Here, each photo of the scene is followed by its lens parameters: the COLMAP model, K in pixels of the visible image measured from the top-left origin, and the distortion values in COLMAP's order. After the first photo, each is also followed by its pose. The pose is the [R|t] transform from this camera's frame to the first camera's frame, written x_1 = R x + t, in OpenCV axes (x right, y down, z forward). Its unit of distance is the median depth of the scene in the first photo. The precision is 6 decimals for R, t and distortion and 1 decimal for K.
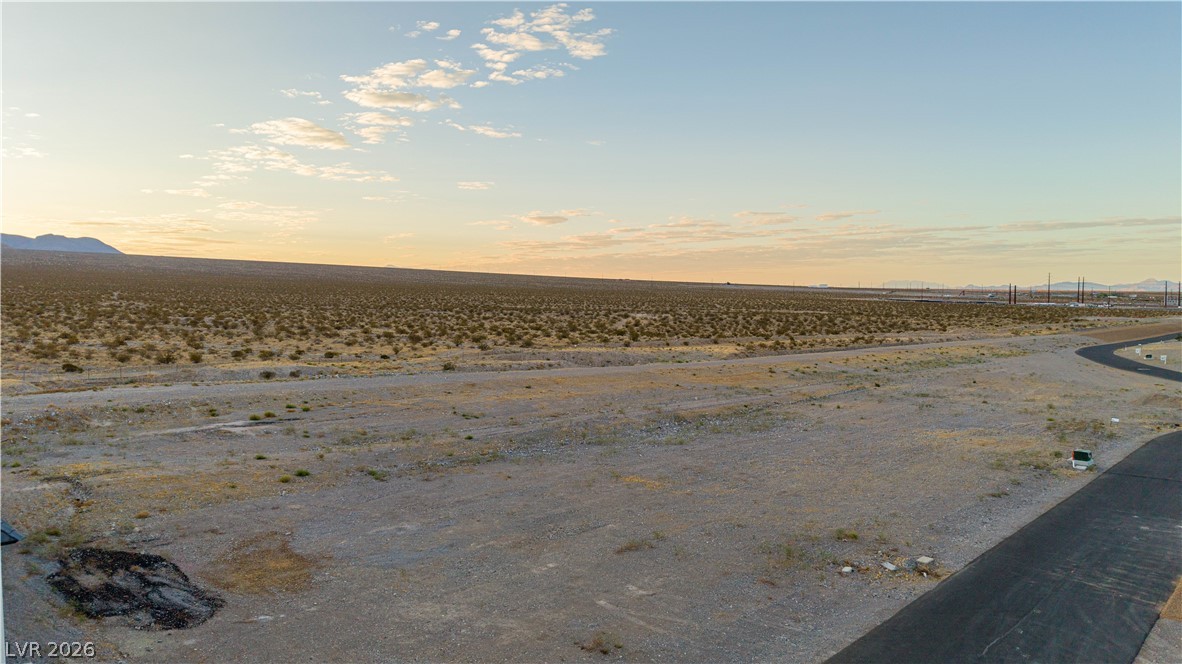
lens RADIAL K [[810.9, 0, 580.7], [0, 810.9, 331.8], [0, 0, 1]] dist [0.013141, -0.024799]
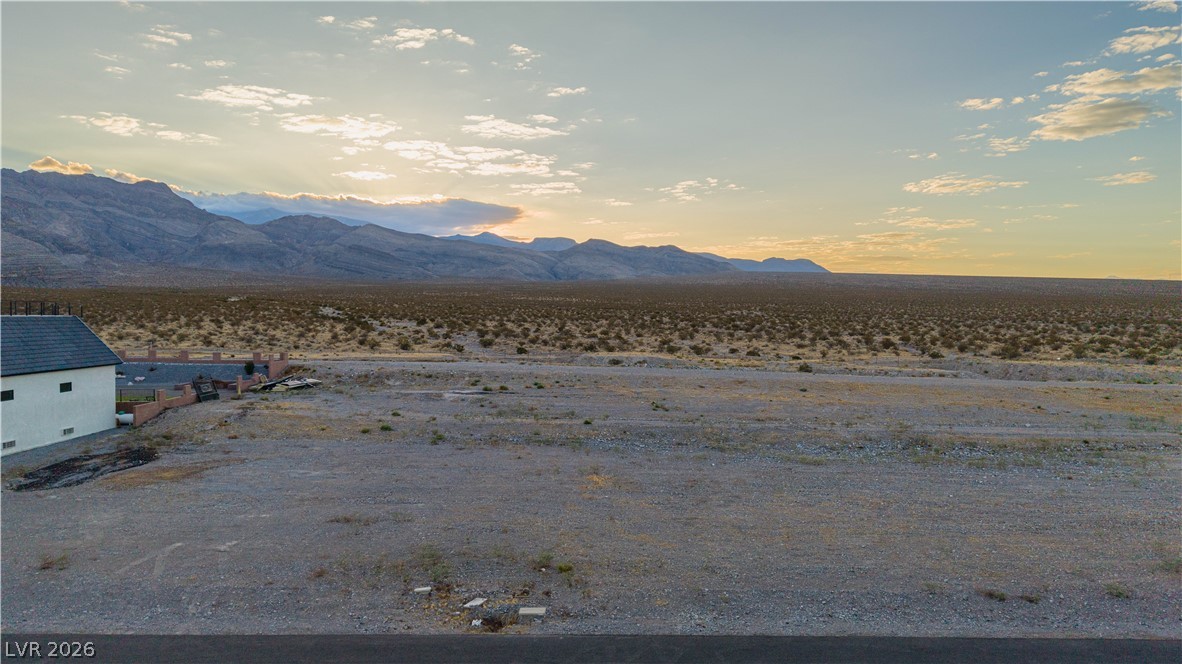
lens RADIAL K [[824.2, 0, 594.0], [0, 824.2, 329.1], [0, 0, 1]] dist [0.013086, -0.001173]
pose [[0.701750, 0.019631, -0.712153, 0.599668], [-0.036106, 0.999316, -0.008032, 0.028844], [0.711508, 0.031349, 0.701979, 0.338990]]
